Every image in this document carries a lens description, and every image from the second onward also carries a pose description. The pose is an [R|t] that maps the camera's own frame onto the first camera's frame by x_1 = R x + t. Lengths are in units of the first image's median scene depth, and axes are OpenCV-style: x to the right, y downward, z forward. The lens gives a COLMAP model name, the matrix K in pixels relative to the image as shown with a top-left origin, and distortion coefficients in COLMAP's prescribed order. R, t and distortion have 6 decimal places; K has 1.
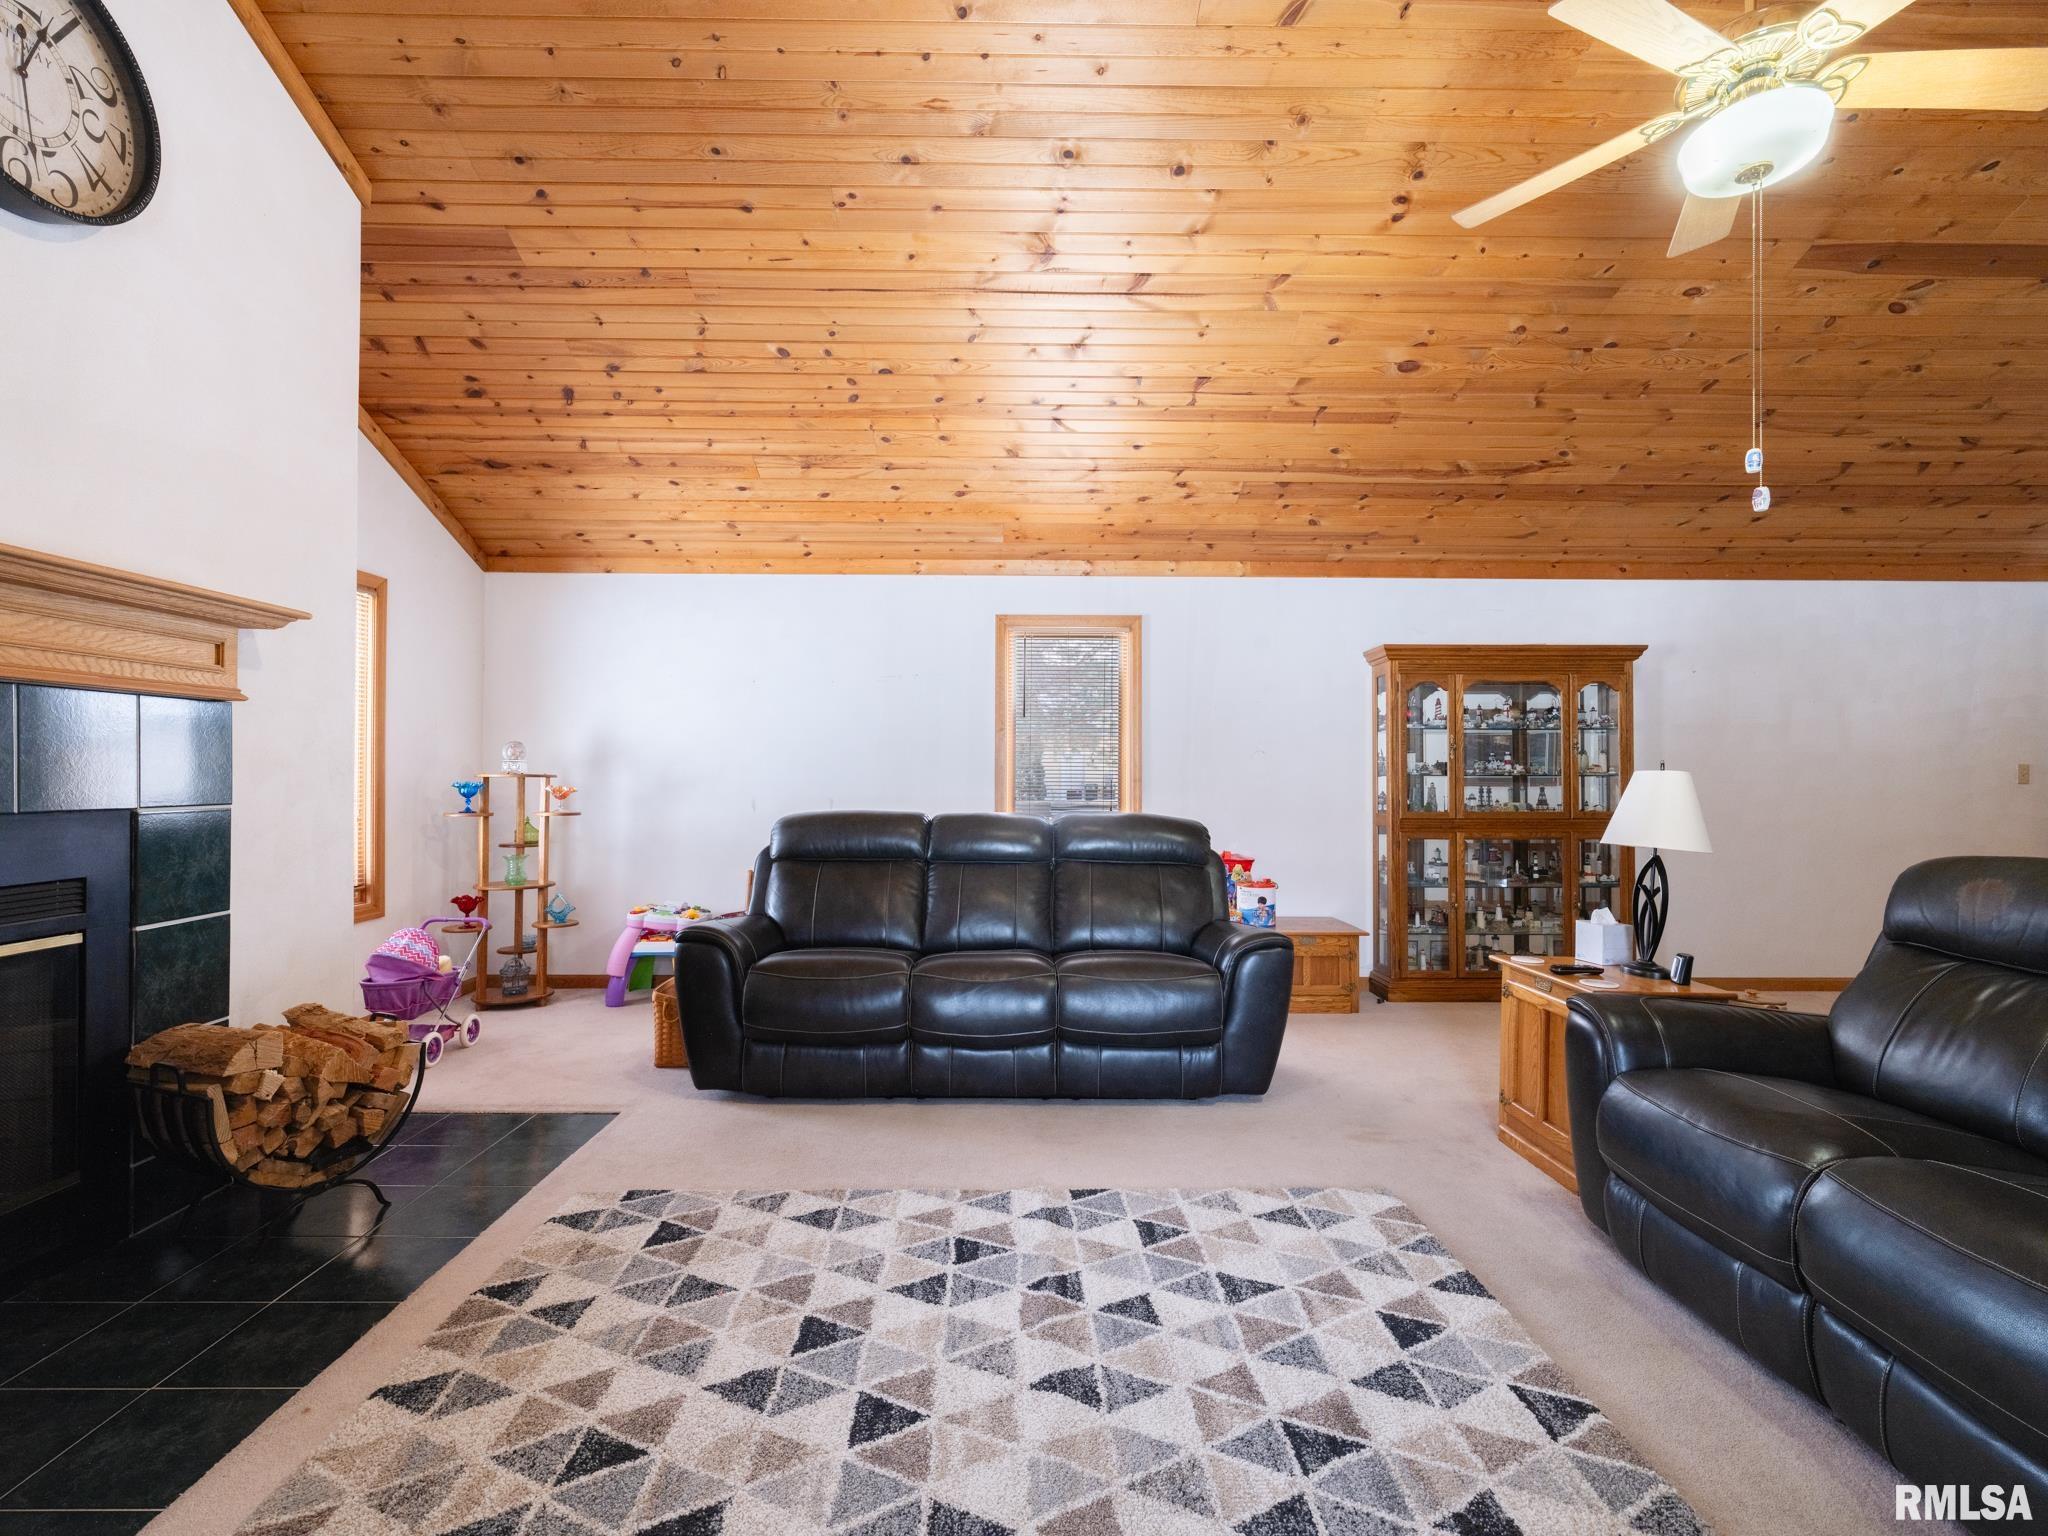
lens RADIAL K [[941.8, 0, 1016.5], [0, 941.8, 761.7], [0, 0, 1]] dist [-0.003031, 0.000900]
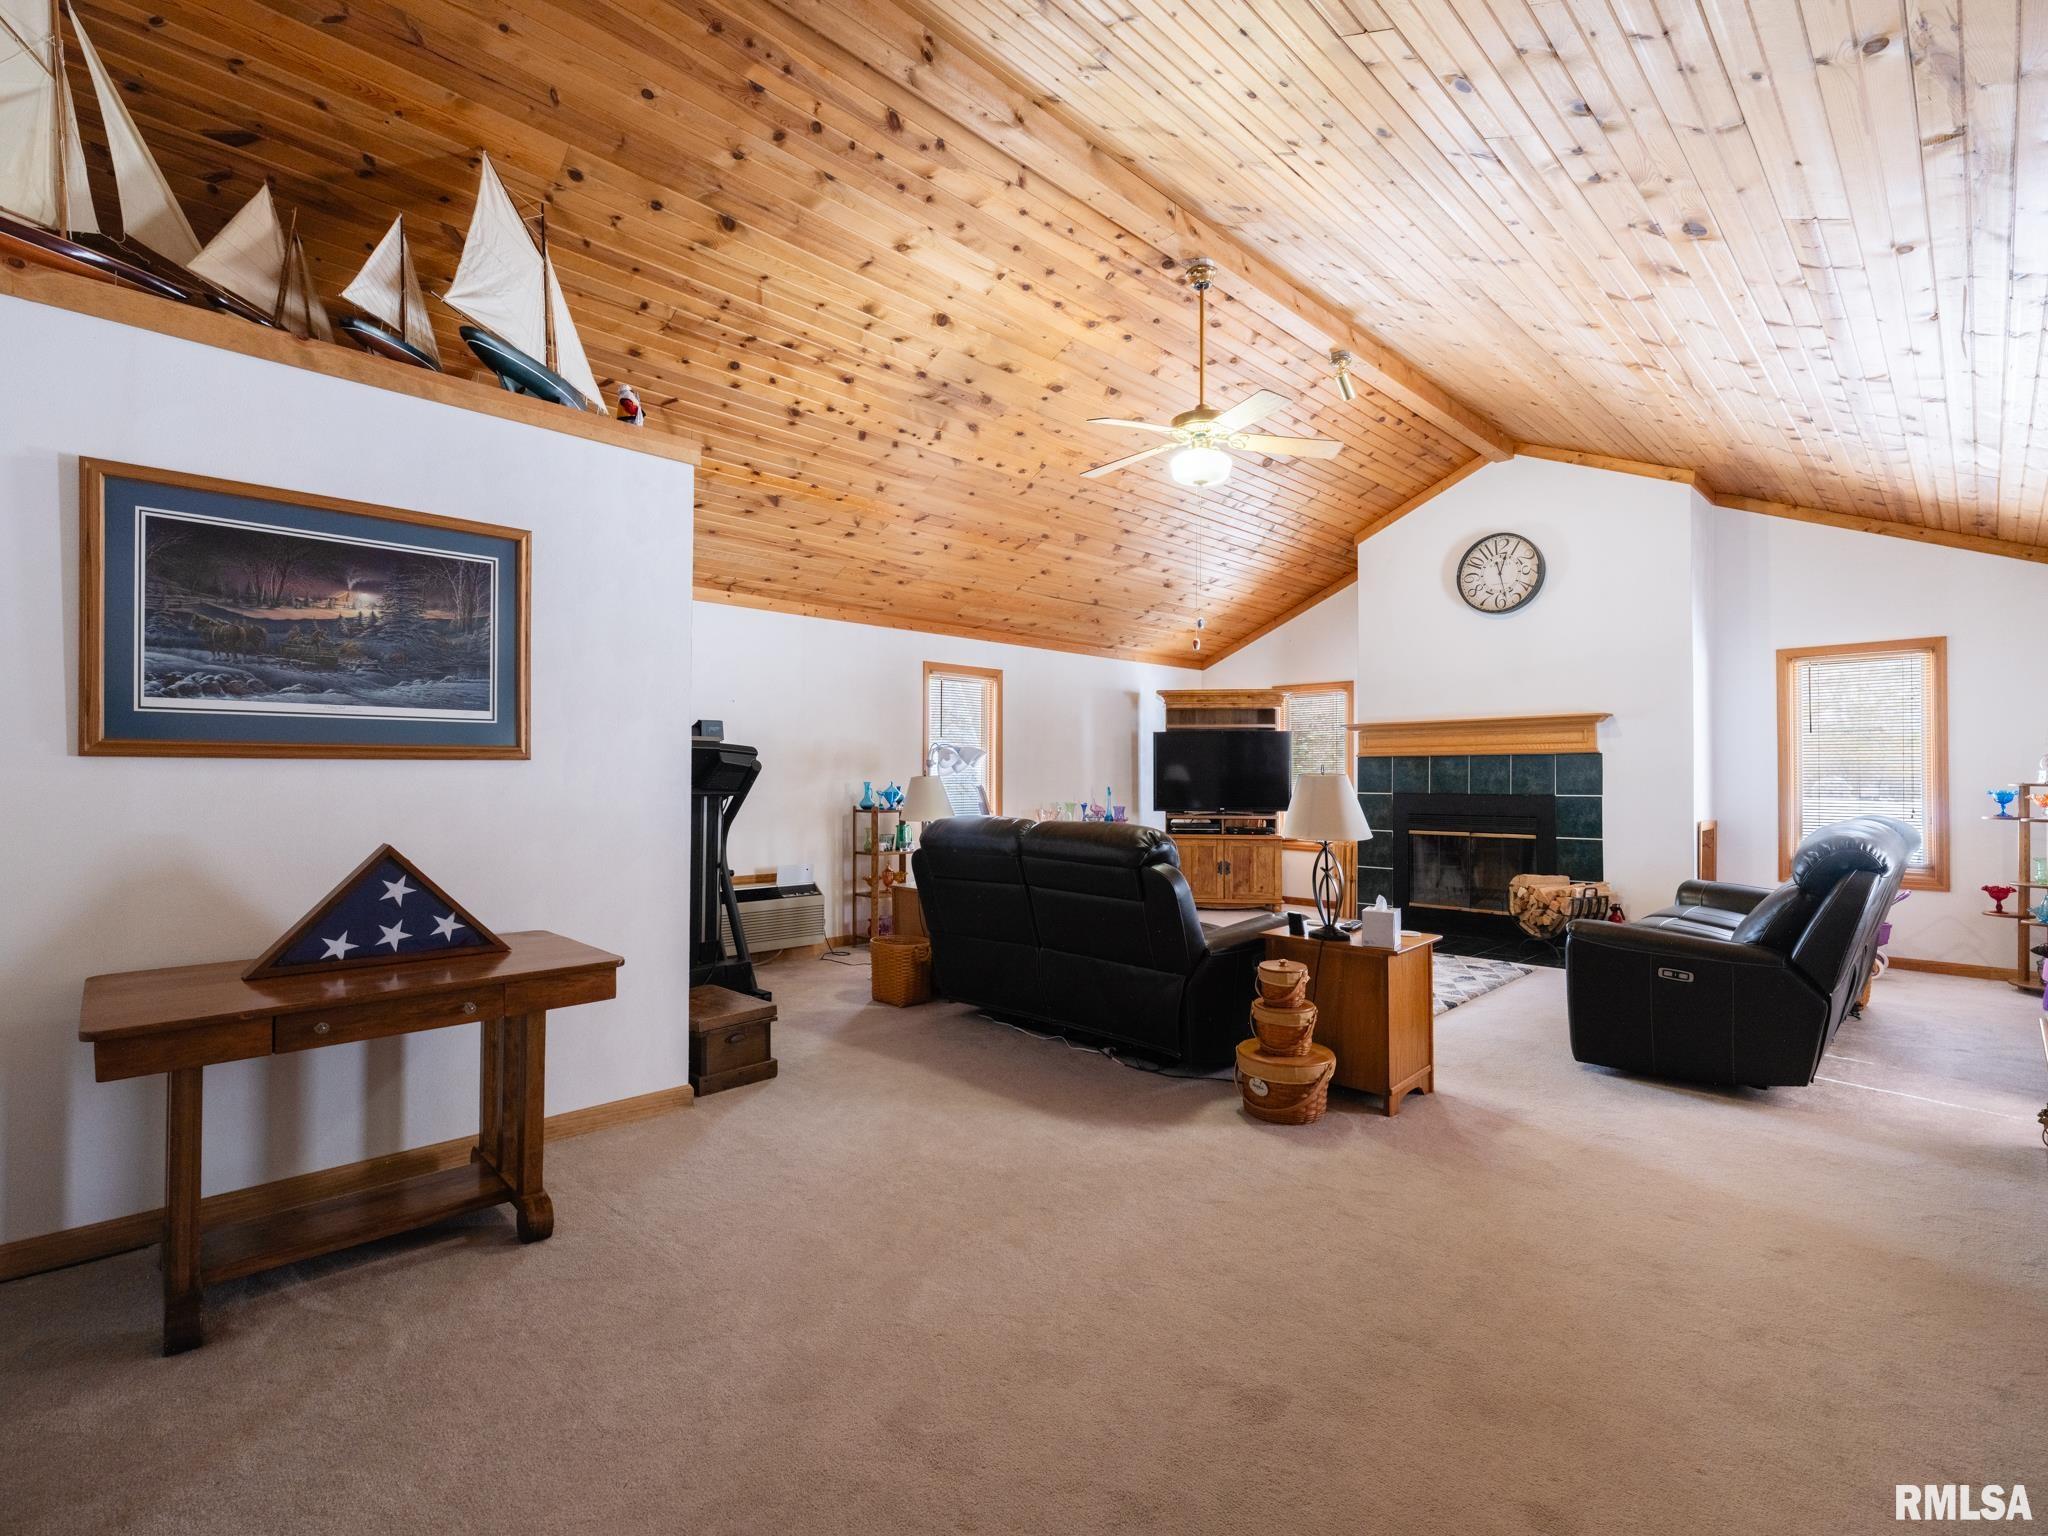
lens RADIAL K [[941.8, 0, 1021.0], [0, 941.8, 764.9], [0, 0, 1]] dist [-0.003031, 0.000900]
pose [[-0.714456, -0.019810, -0.699400, 2.161377], [0.004028, 0.999466, -0.032424, 0.044445], [0.699669, -0.025983, -0.713995, 1.883341]]
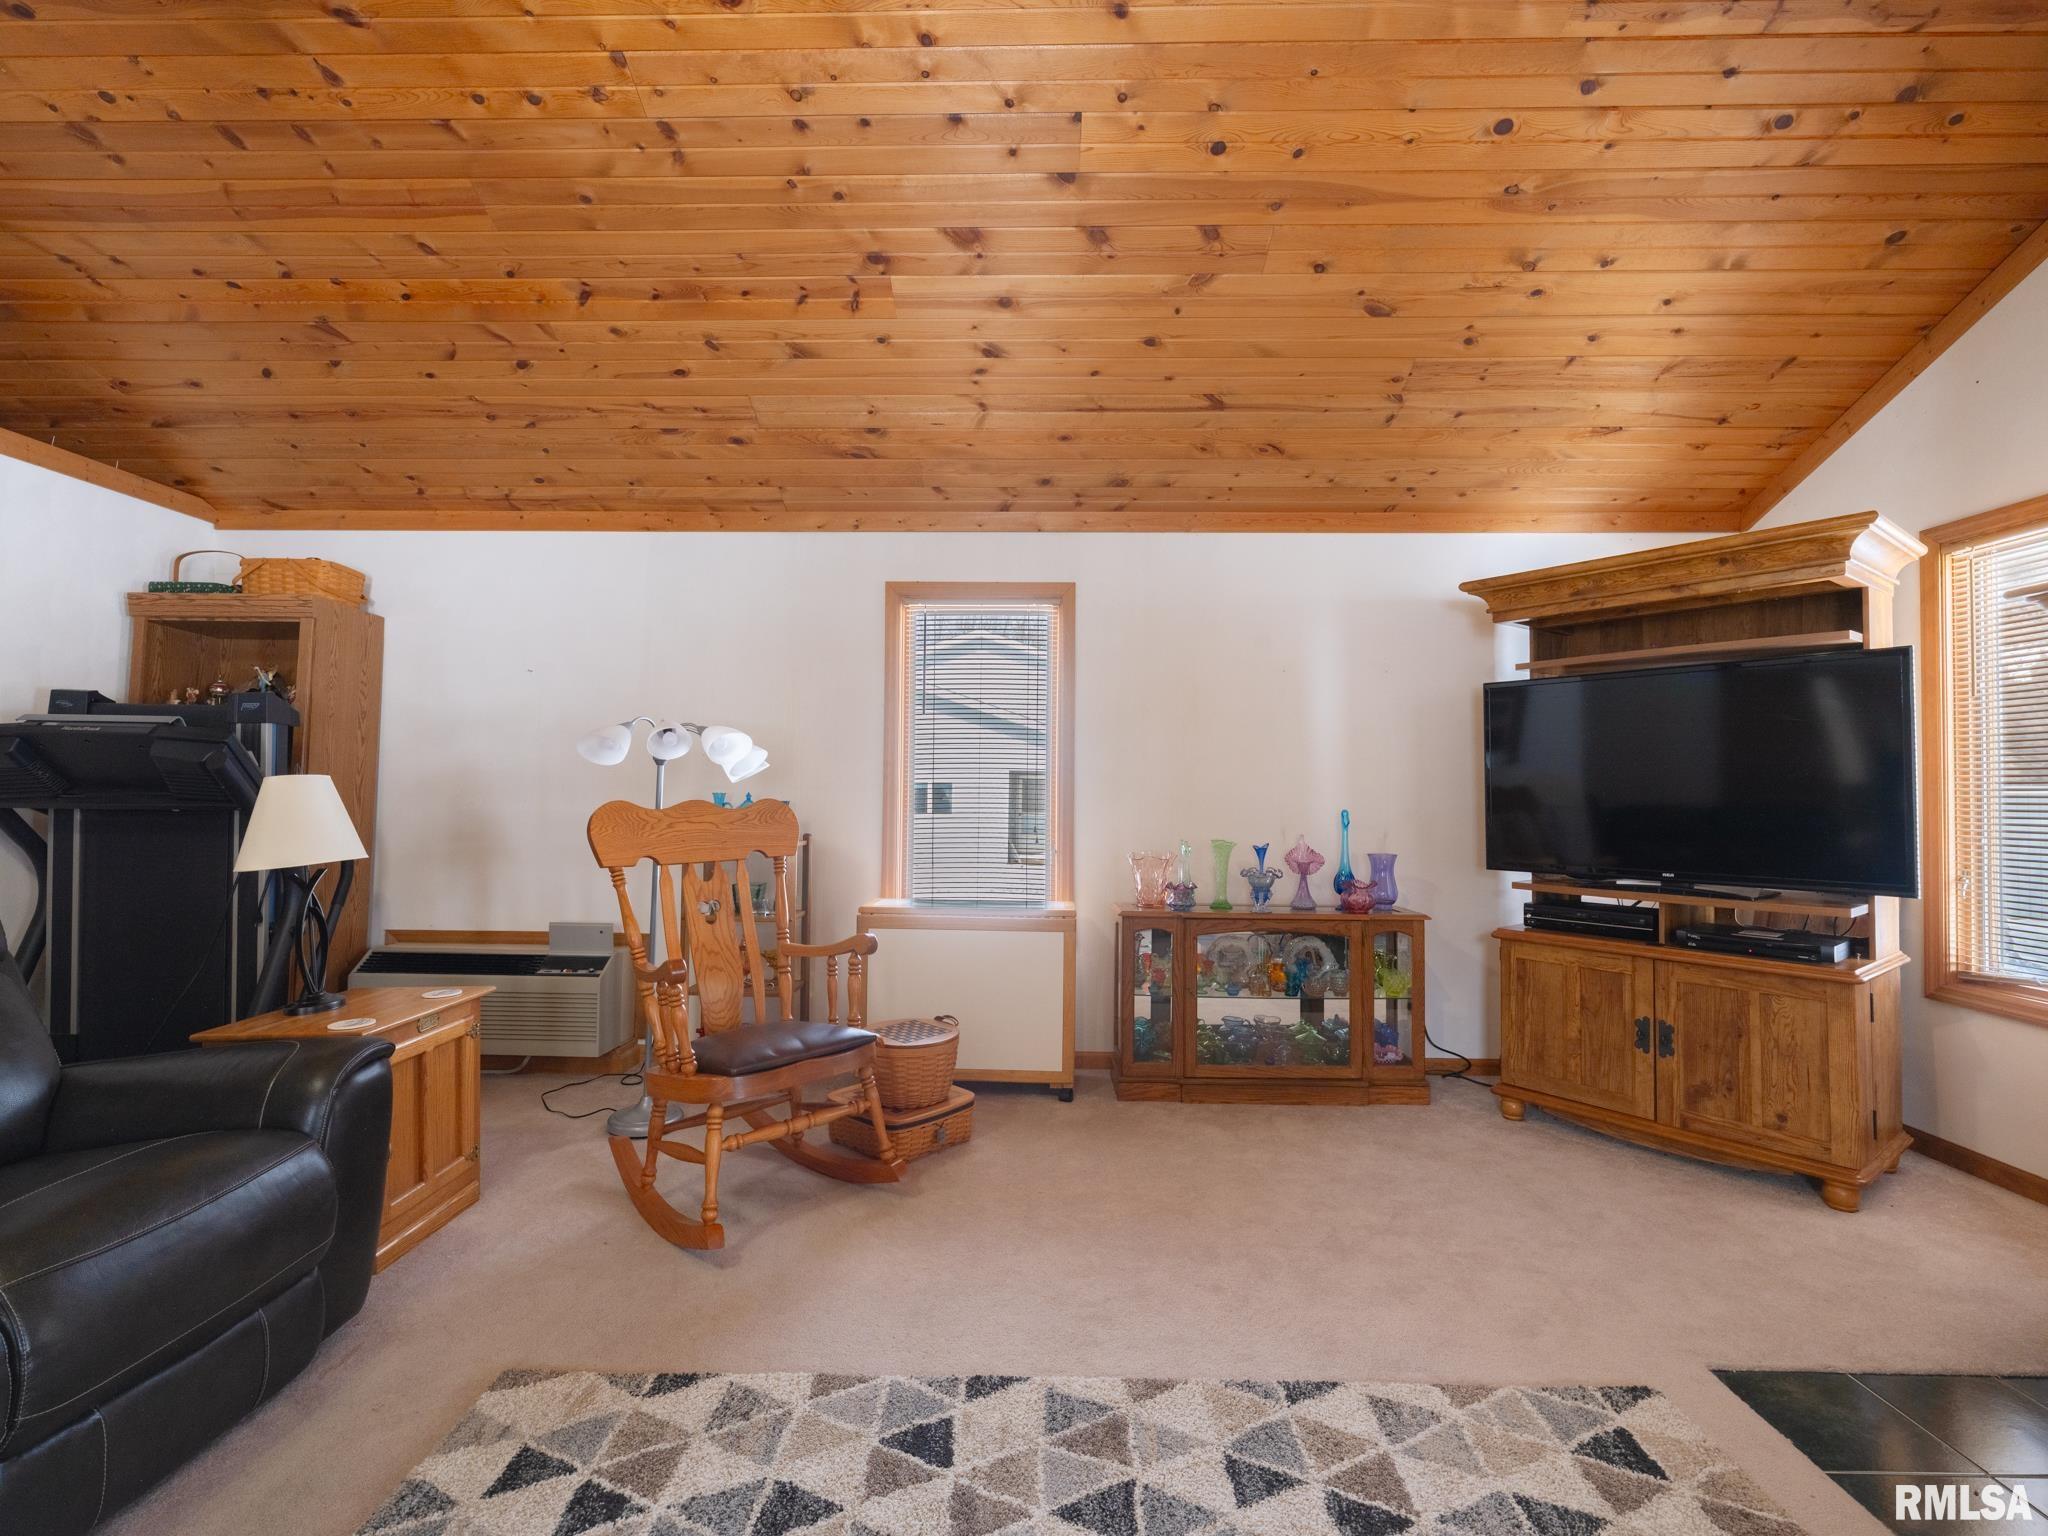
lens RADIAL K [[941.8, 0, 1023.4], [0, 941.8, 778.4], [0, 0, 1]] dist [-0.003031, 0.000900]
pose [[-0.999409, -0.014539, 0.031141, 0.006609], [-0.015459, 0.999445, -0.029517, 0.016045], [-0.030695, -0.029981, -0.999079, 1.224060]]
